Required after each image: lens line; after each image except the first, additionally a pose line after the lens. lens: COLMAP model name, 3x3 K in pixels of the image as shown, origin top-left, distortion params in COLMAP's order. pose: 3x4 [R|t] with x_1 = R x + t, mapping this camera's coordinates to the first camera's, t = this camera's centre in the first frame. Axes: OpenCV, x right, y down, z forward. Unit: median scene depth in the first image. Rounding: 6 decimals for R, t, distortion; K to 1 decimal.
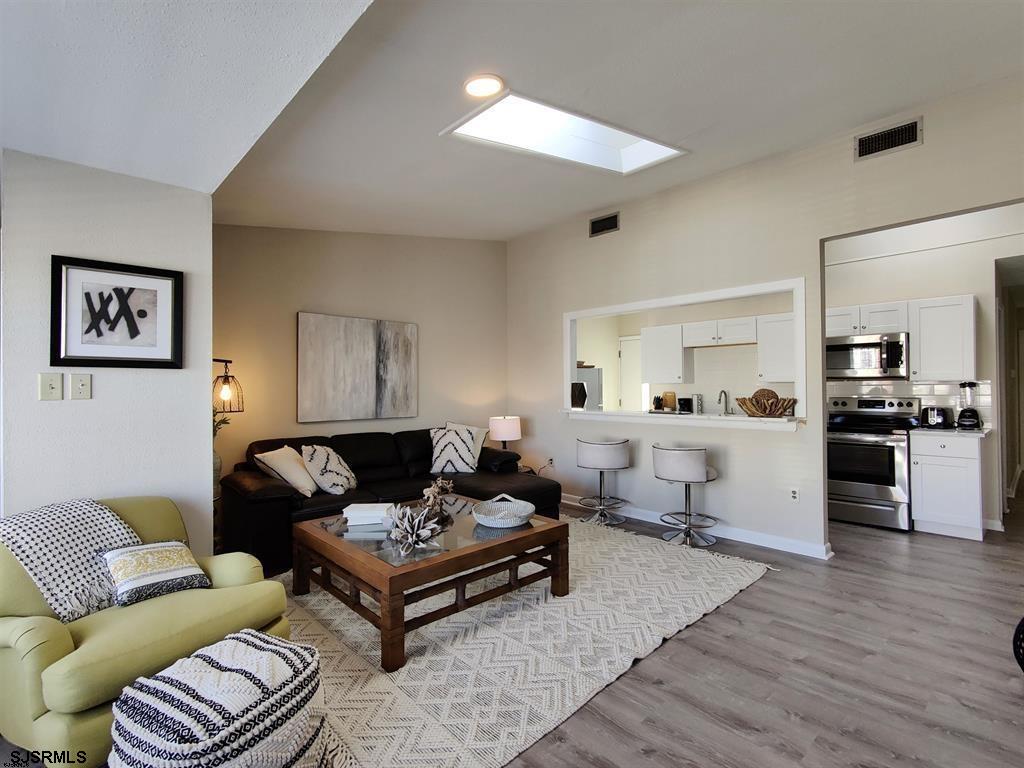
lens RADIAL K [[498.9, 0, 512.0], [0, 498.9, 384.0], [0, 0, 1]] dist [0.000429, 0.000330]
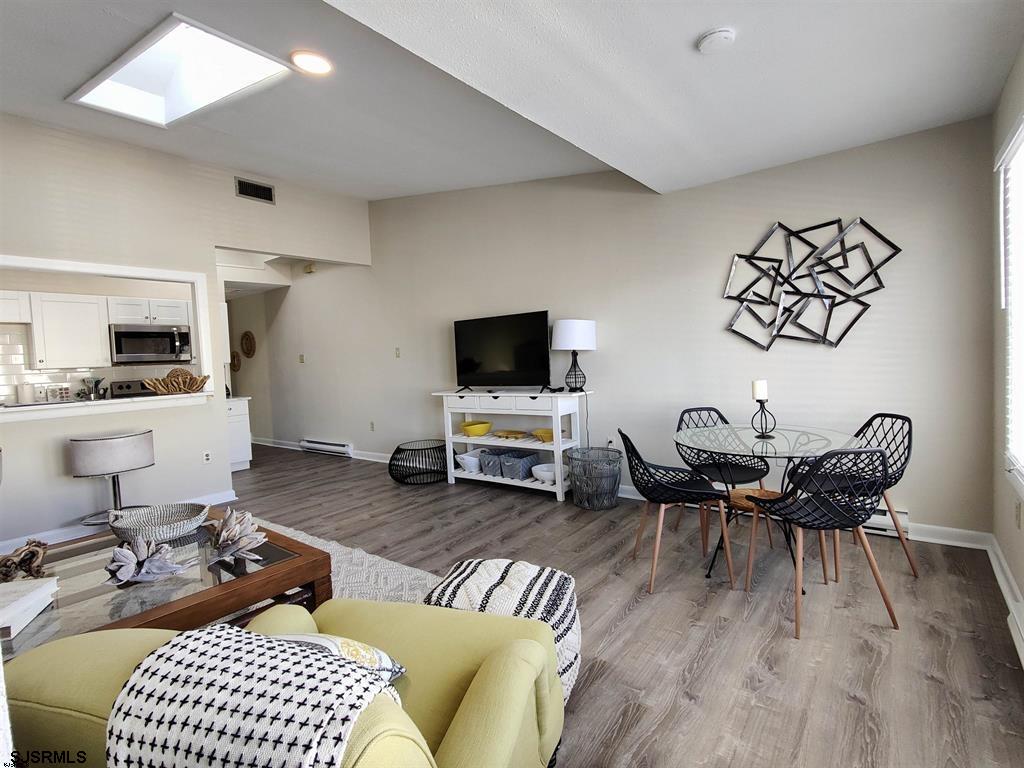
lens RADIAL K [[498.9, 0, 512.0], [0, 498.9, 384.0], [0, 0, 1]] dist [0.000429, 0.000330]
pose [[-0.163869, -0.034024, 0.985895, -0.596867], [0.039166, 0.998393, 0.040965, 0.024993], [-0.985704, 0.045327, -0.162273, 0.400144]]
